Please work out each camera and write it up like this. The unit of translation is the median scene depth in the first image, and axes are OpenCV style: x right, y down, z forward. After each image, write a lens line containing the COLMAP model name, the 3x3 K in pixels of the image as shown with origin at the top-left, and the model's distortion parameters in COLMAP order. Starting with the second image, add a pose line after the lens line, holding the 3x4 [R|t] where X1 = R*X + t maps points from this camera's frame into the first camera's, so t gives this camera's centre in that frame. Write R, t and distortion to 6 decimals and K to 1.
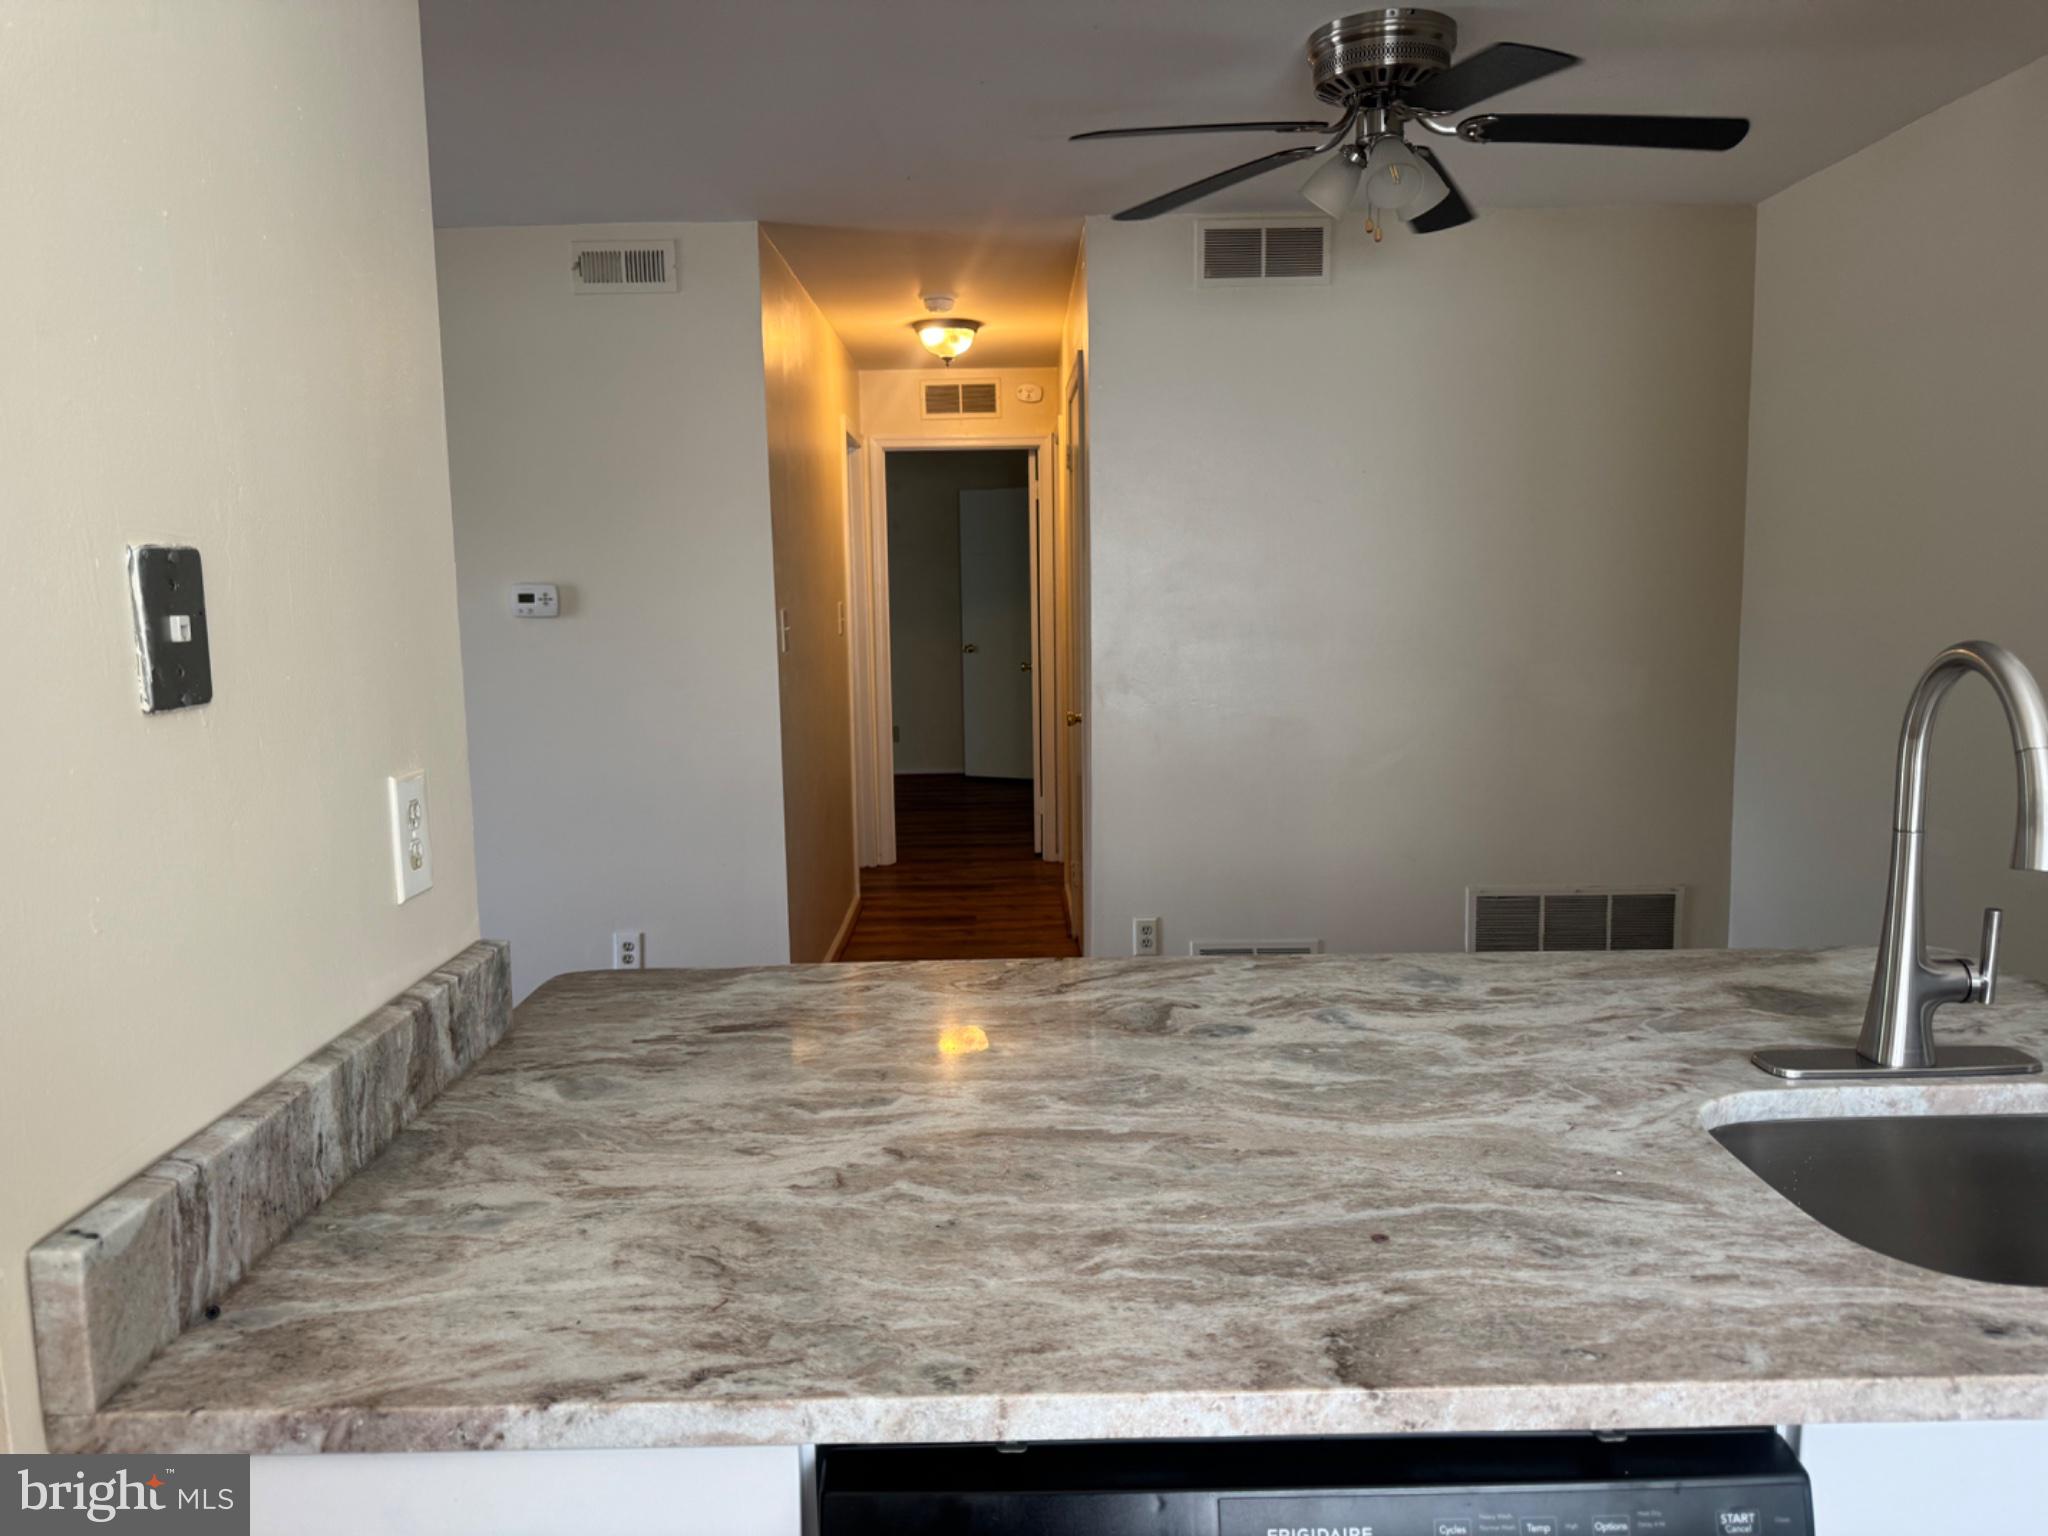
lens RADIAL K [[1450.4, 0, 1025.3], [0, 1450.4, 785.9], [0, 0, 1]] dist [0.052964, -0.064313]
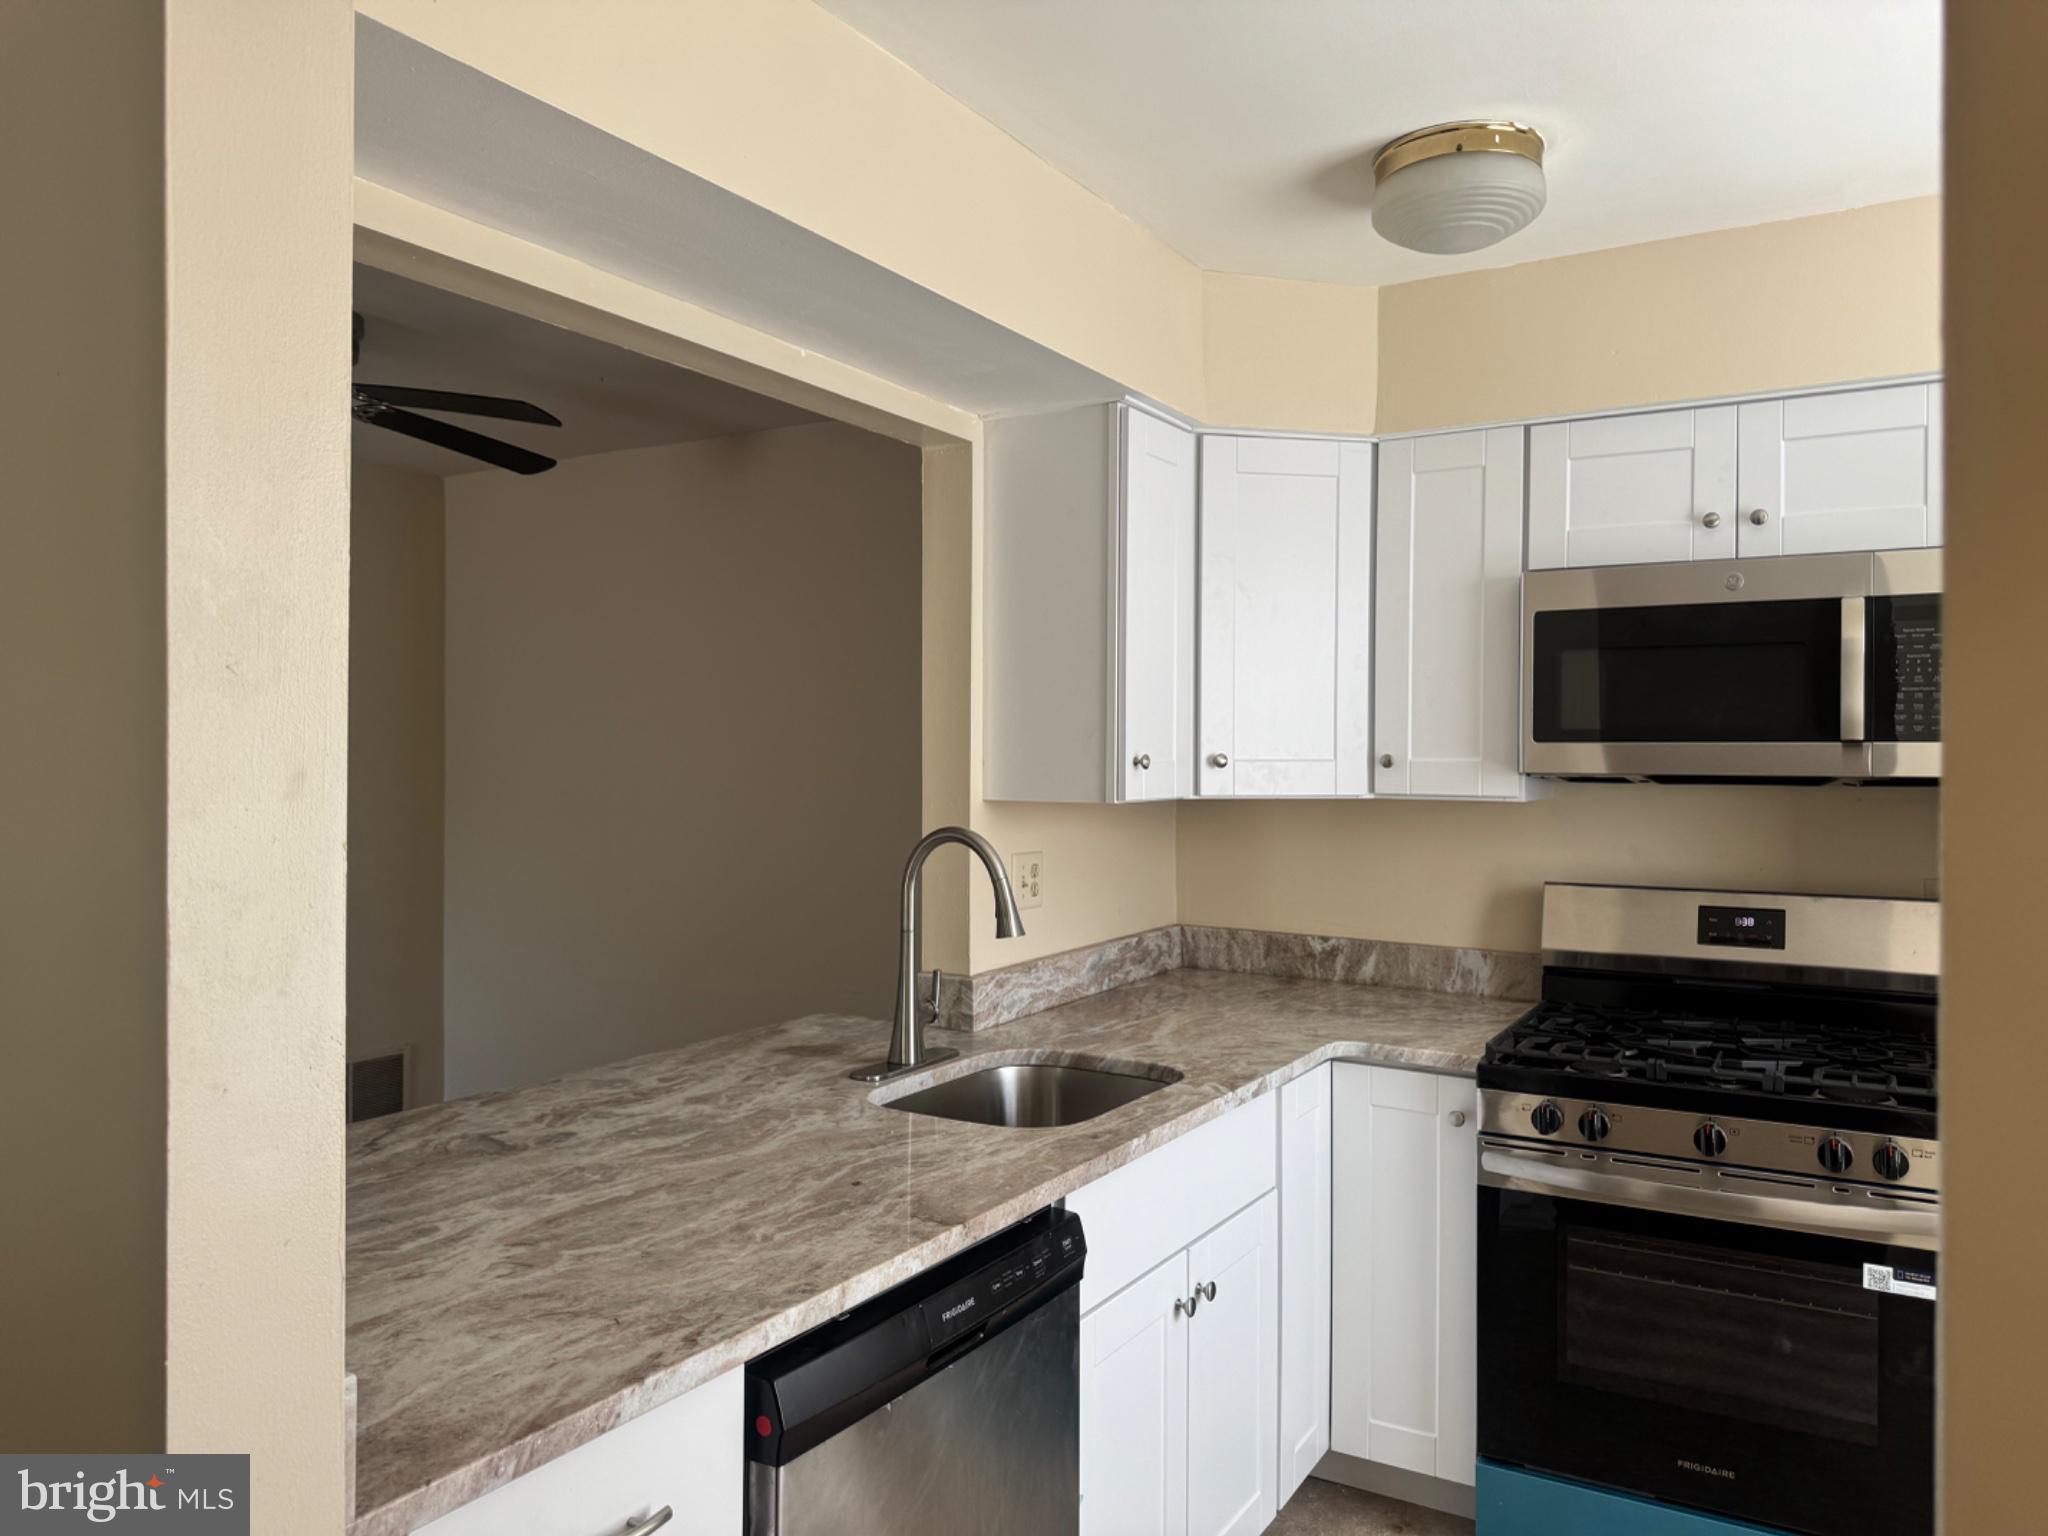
lens RADIAL K [[1450.4, 0, 1007.6], [0, 1450.4, 761.5], [0, 0, 1]] dist [0.052964, -0.064313]
pose [[0.541527, 0.012143, 0.840595, -1.112219], [0.109834, 0.990303, -0.085063, -0.014051], [-0.833477, 0.138389, 0.534943, -0.124090]]
